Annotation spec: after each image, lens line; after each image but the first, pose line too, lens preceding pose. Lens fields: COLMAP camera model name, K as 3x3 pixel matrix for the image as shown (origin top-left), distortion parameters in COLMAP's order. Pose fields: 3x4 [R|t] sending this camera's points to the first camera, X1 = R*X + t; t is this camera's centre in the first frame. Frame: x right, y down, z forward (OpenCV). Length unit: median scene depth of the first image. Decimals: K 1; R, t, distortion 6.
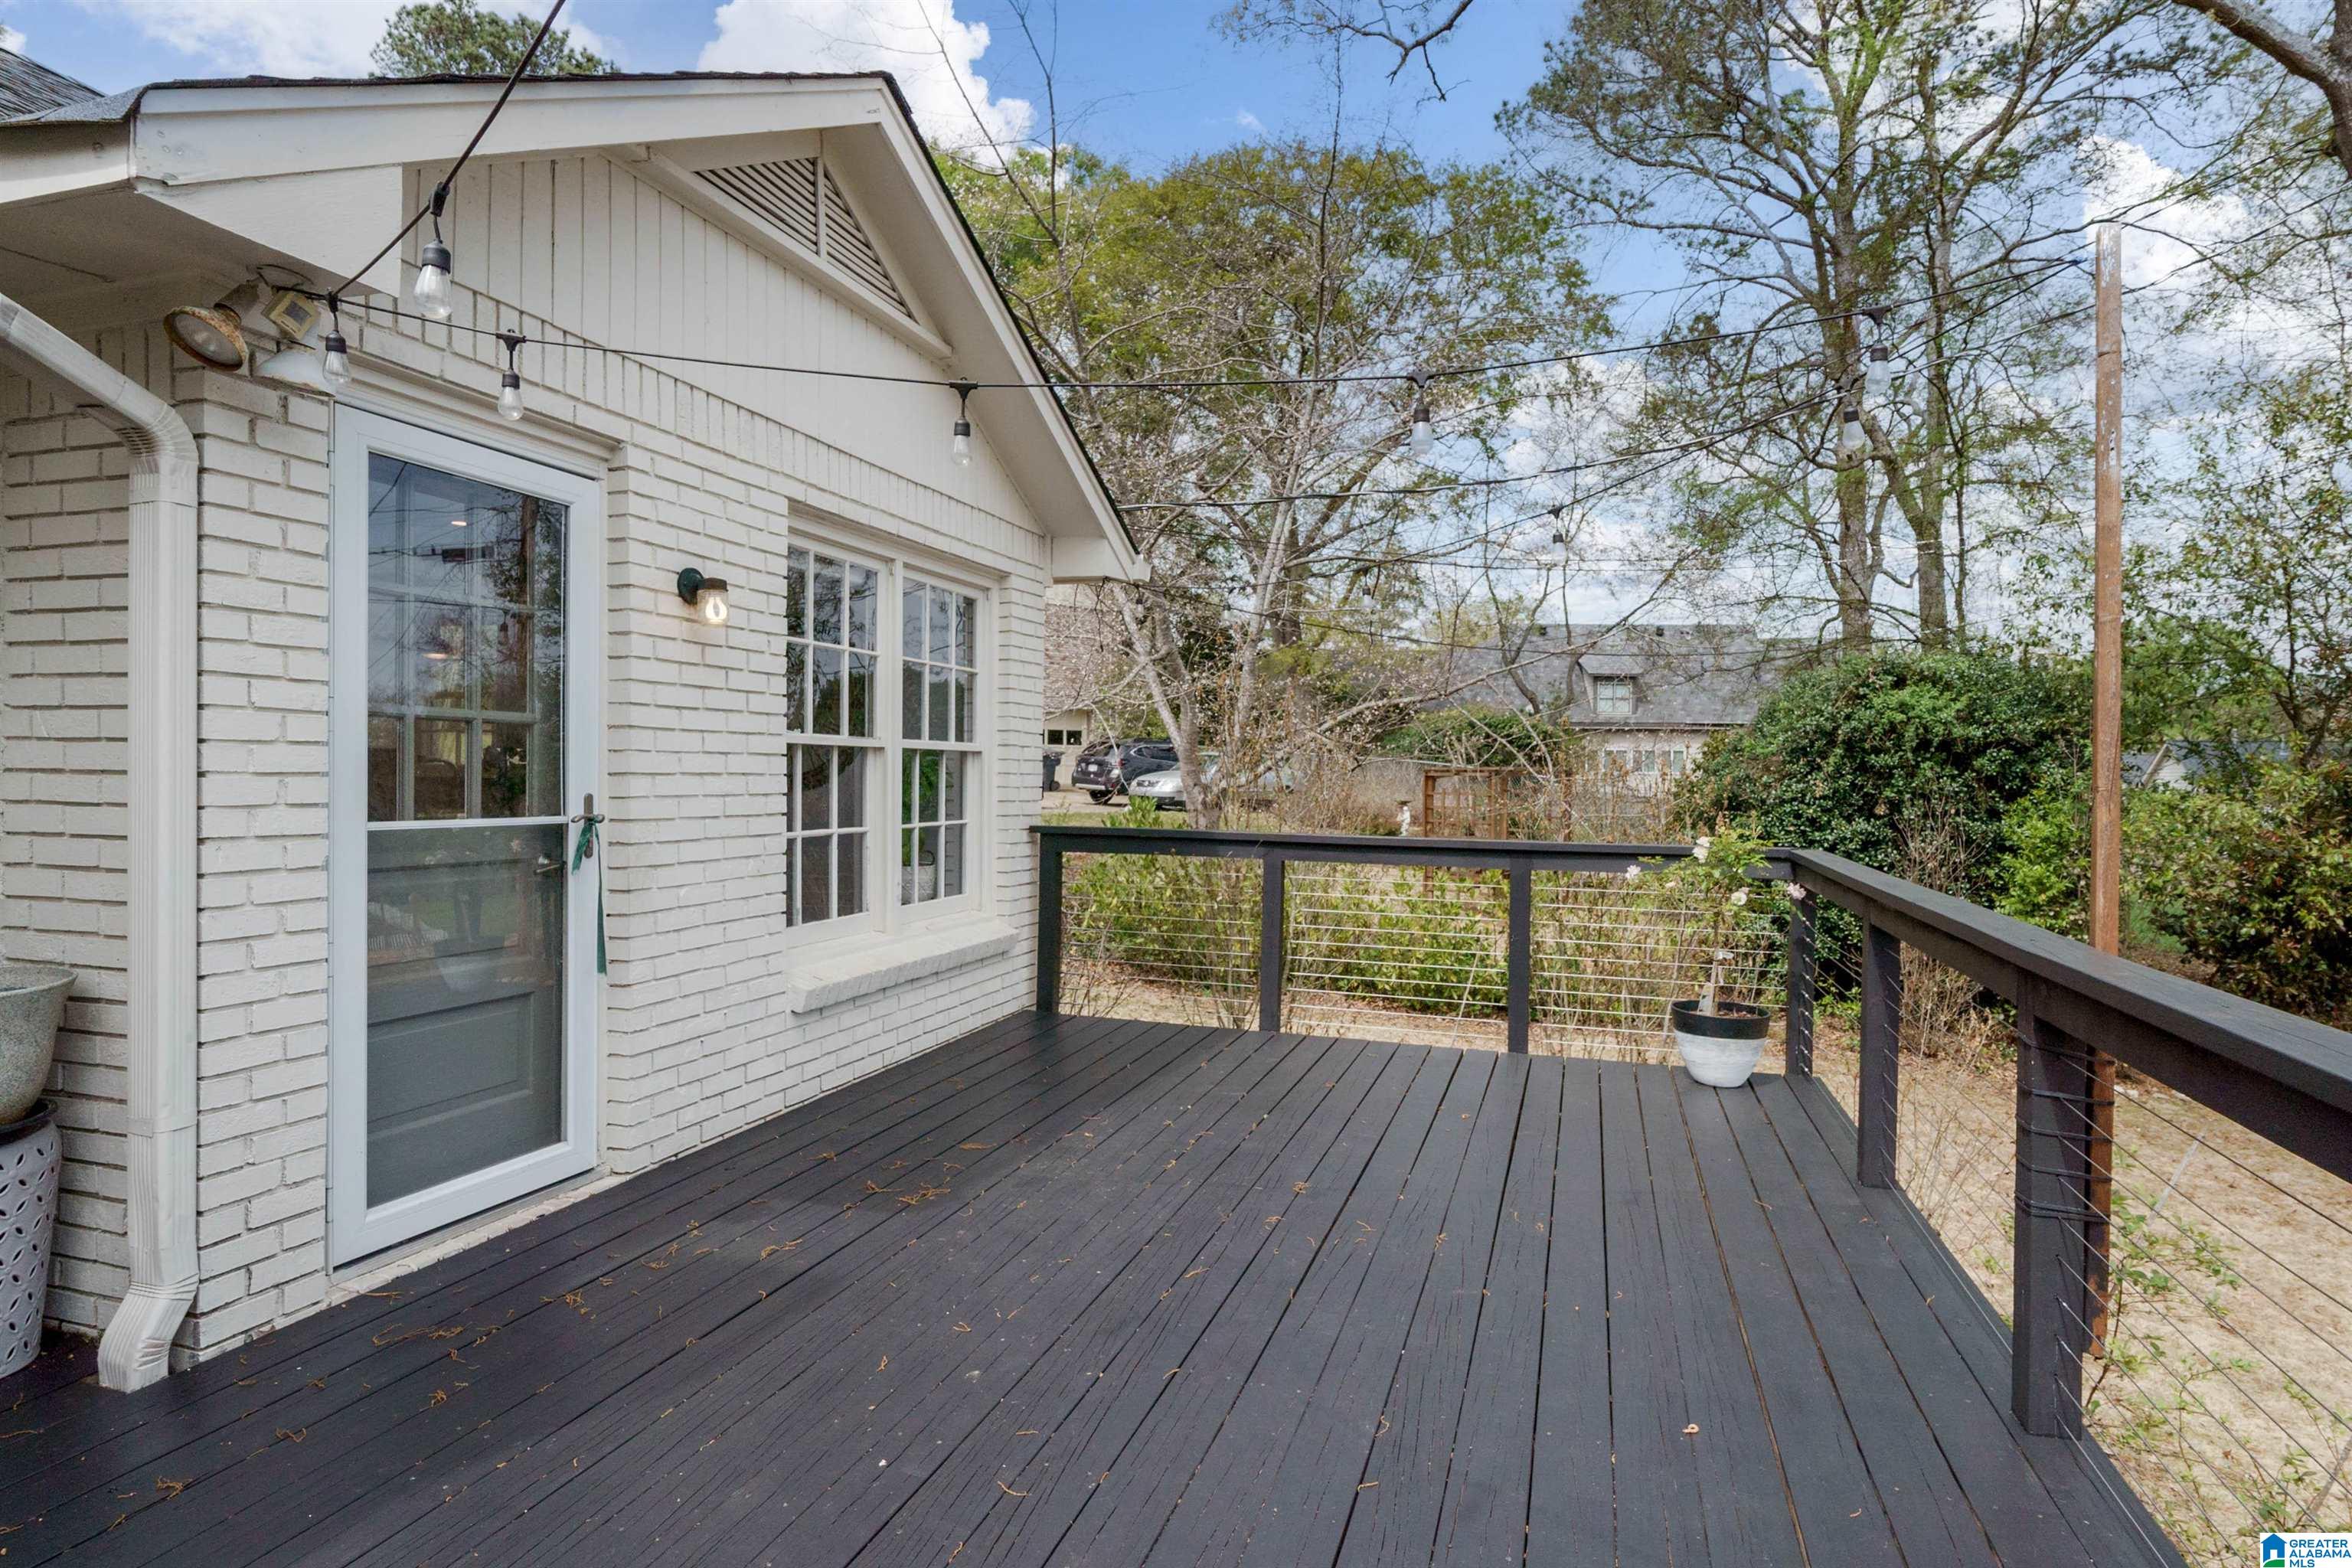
lens RADIAL K [[1227.1, 0, 1198.4], [0, 1227.1, 775.0], [0, 0, 1]] dist [0.001789, -0.005096]
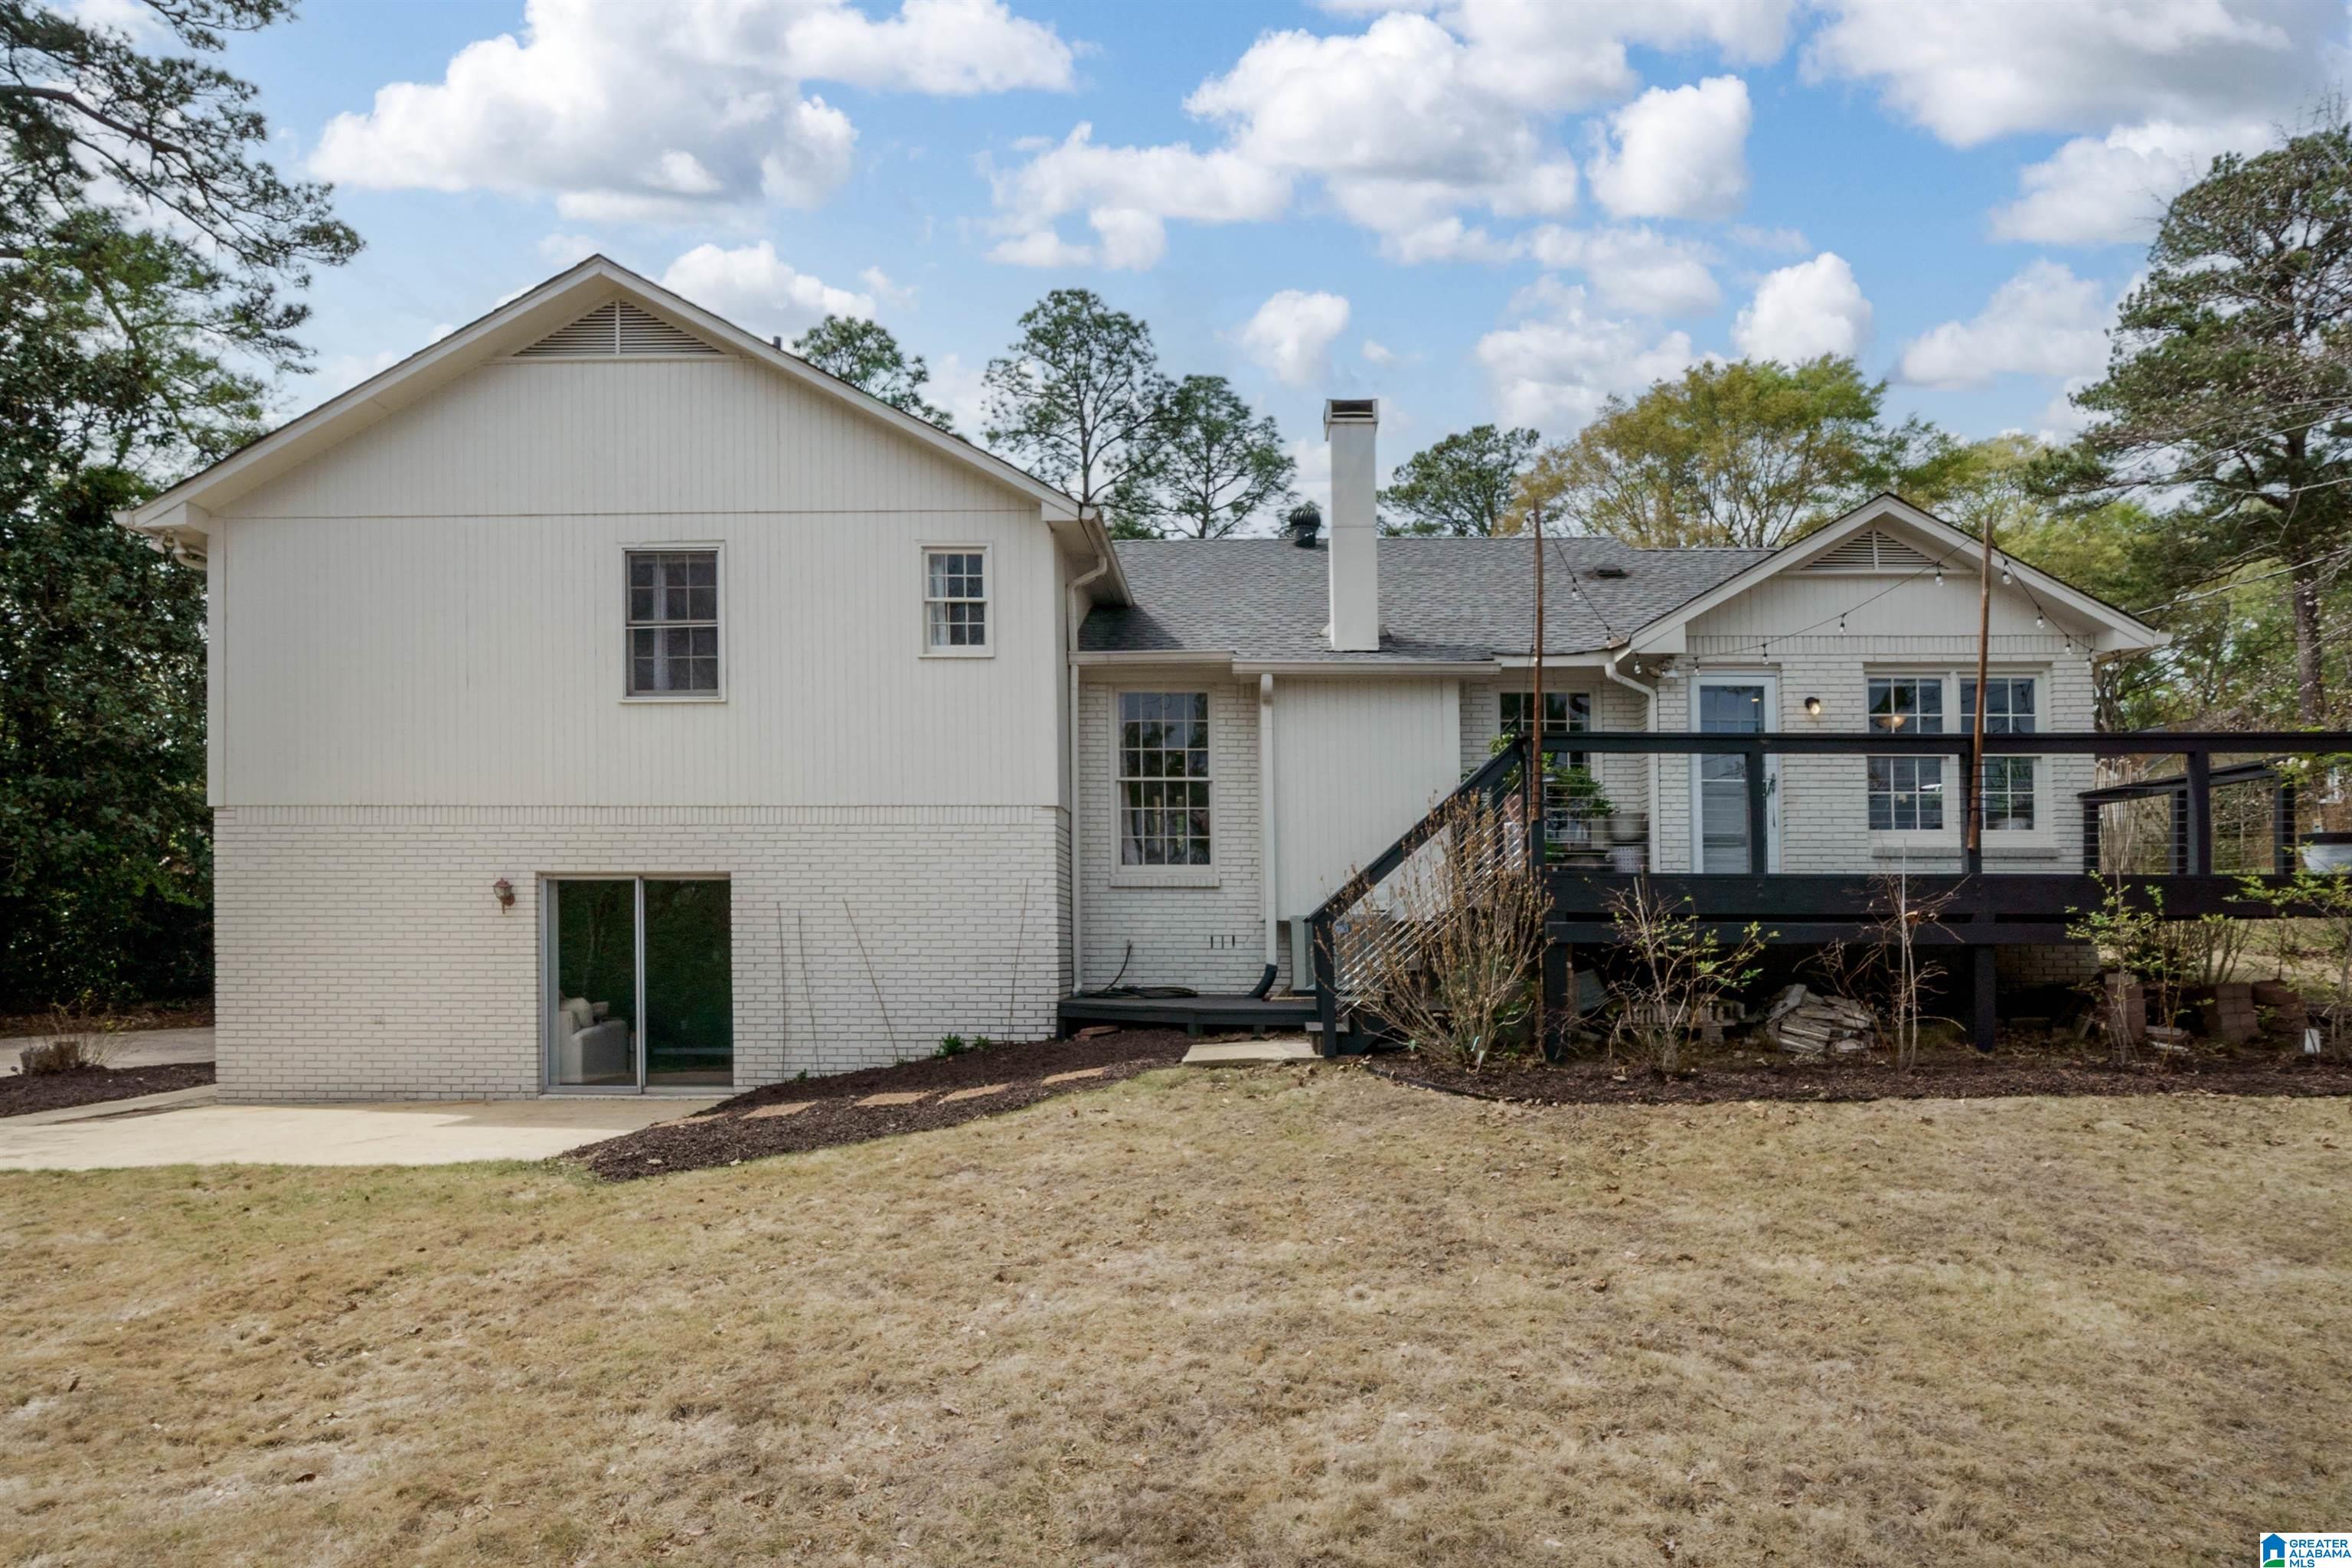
lens RADIAL K [[1227.1, 0, 1204.7], [0, 1227.1, 935.4], [0, 0, 1]] dist [0.001789, -0.005096]
pose [[0.280843, -0.014774, -0.959640, 0.744432], [-0.000597, 0.999879, -0.015569, 0.168832], [0.959754, 0.004945, 0.280800, -0.460199]]
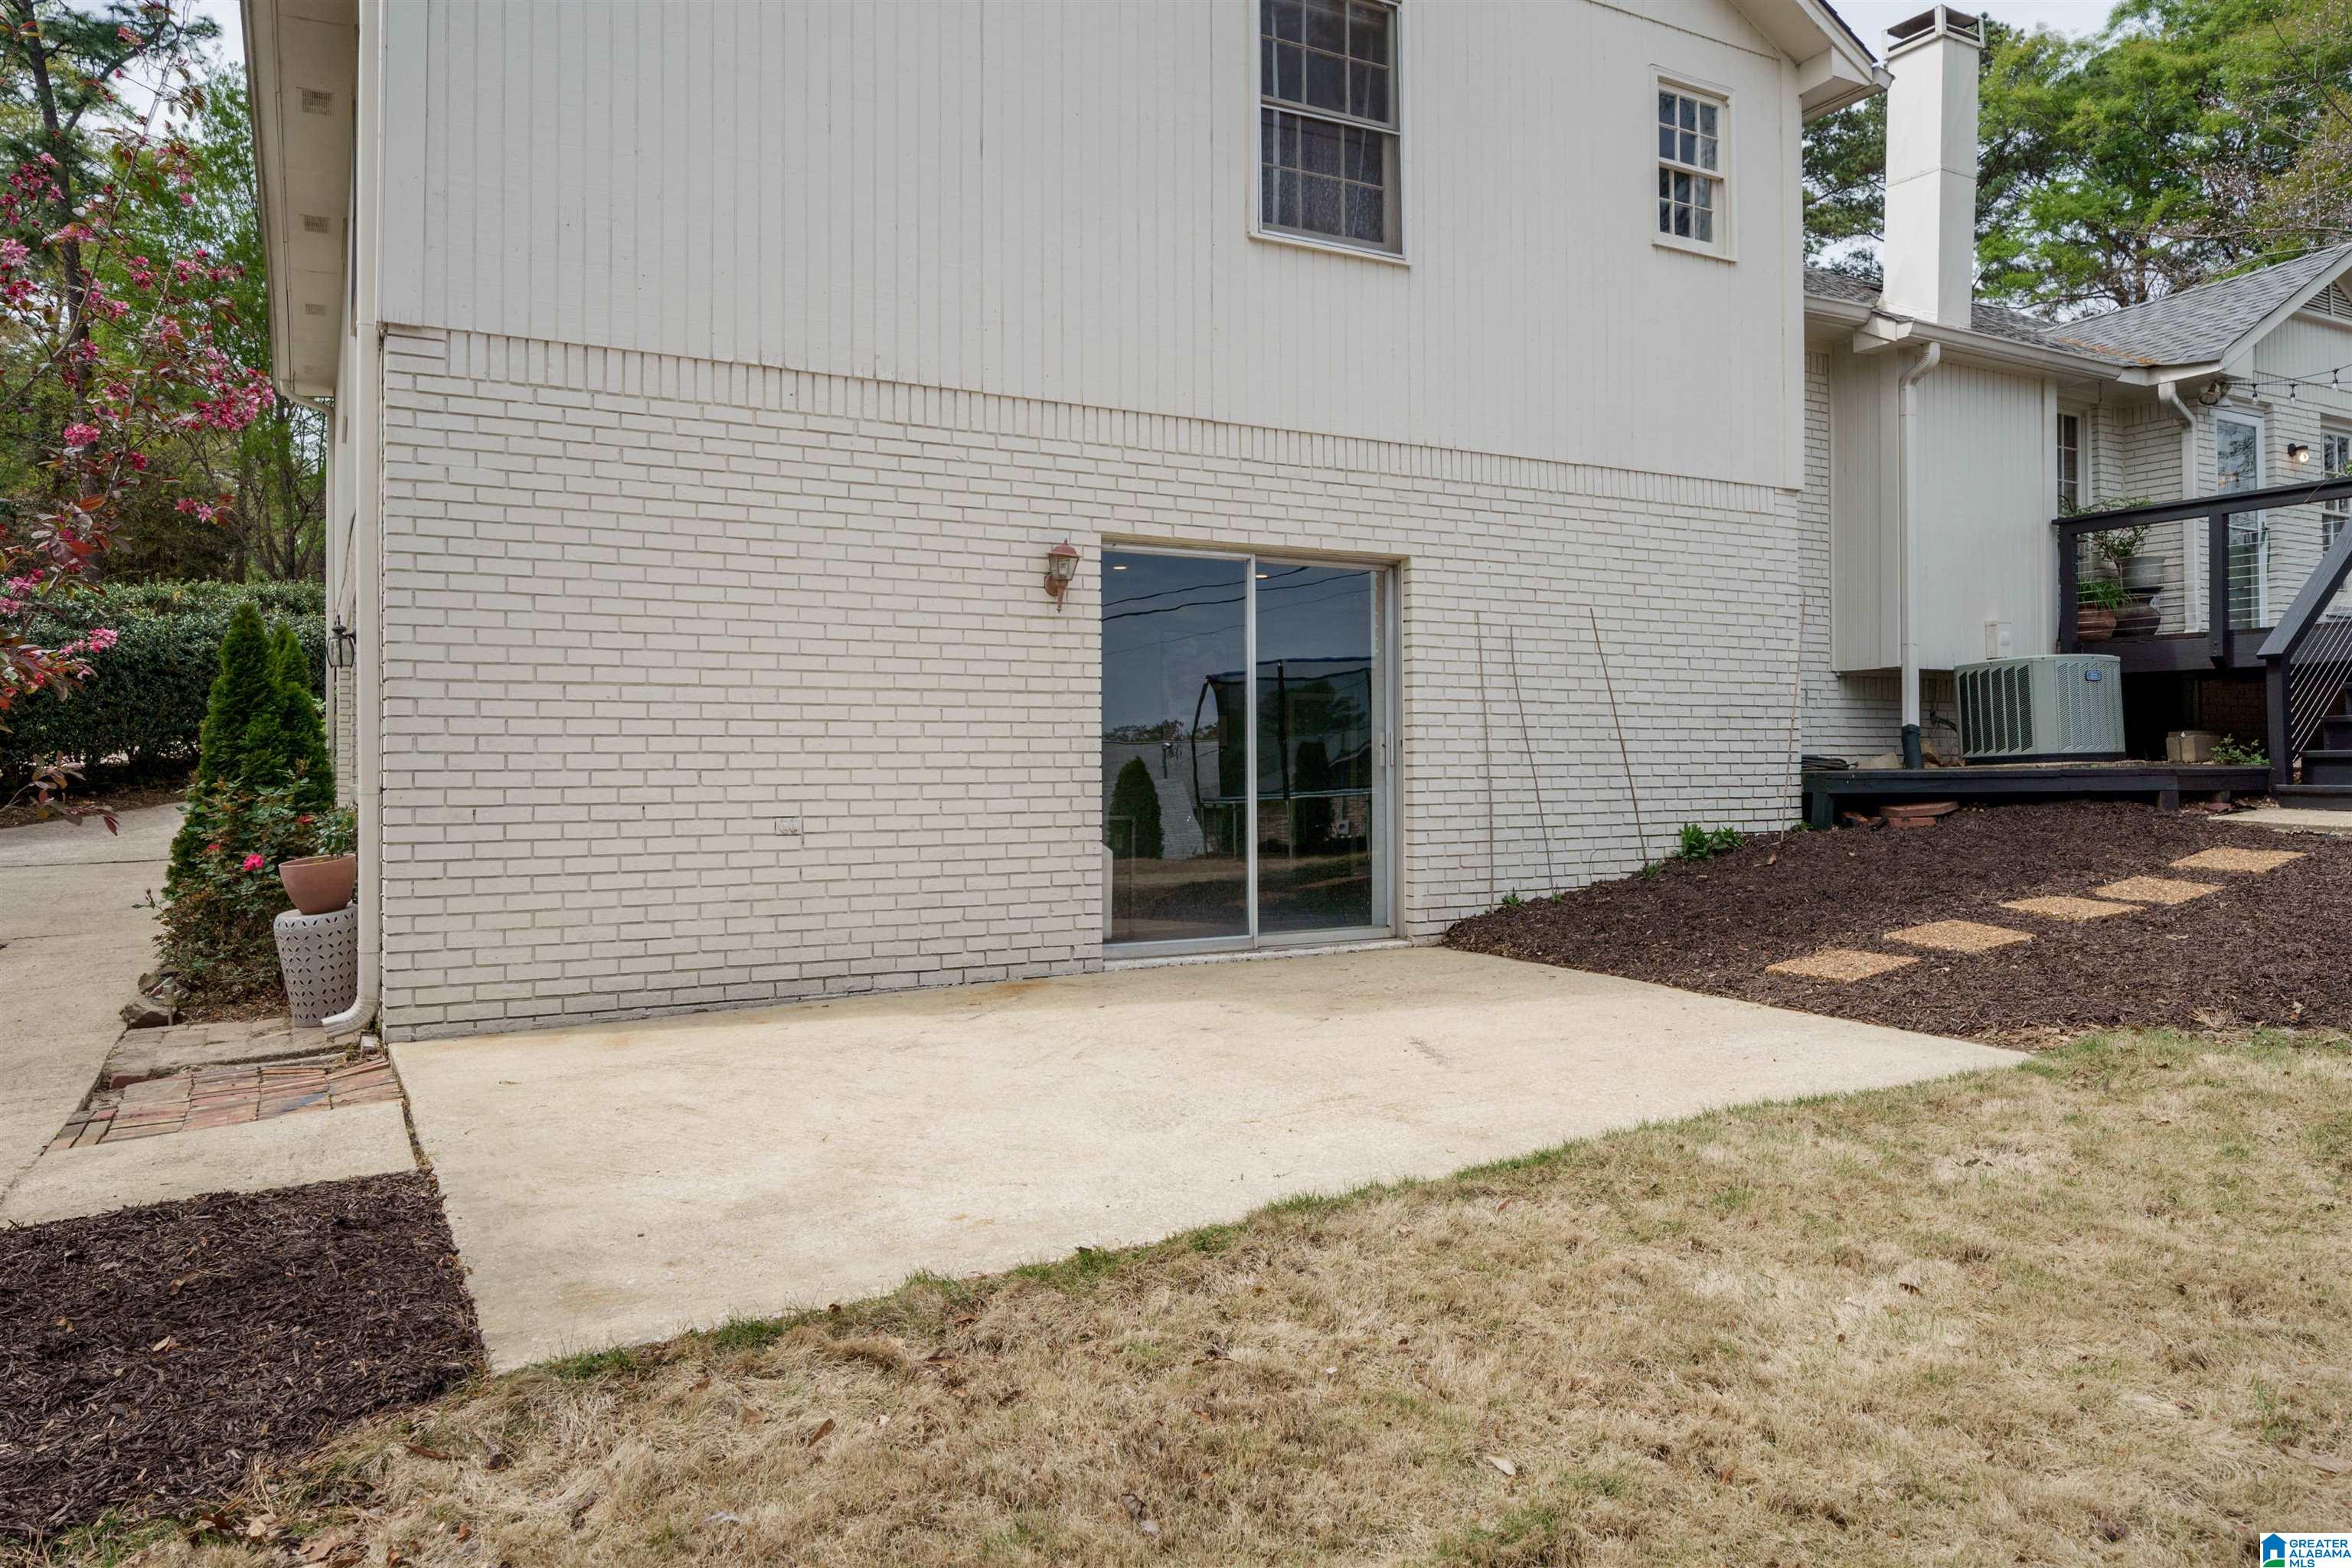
lens RADIAL K [[1497.7, 0, 1276.0], [0, 1497.7, 740.0], [0, 0, 1]] dist [0.001179, 0.001883]
pose [[0.716899, -0.015465, -0.697006, 0.110364], [0.006523, 0.999859, -0.015476, 0.200333], [0.697147, 0.006548, 0.716899, -1.124673]]
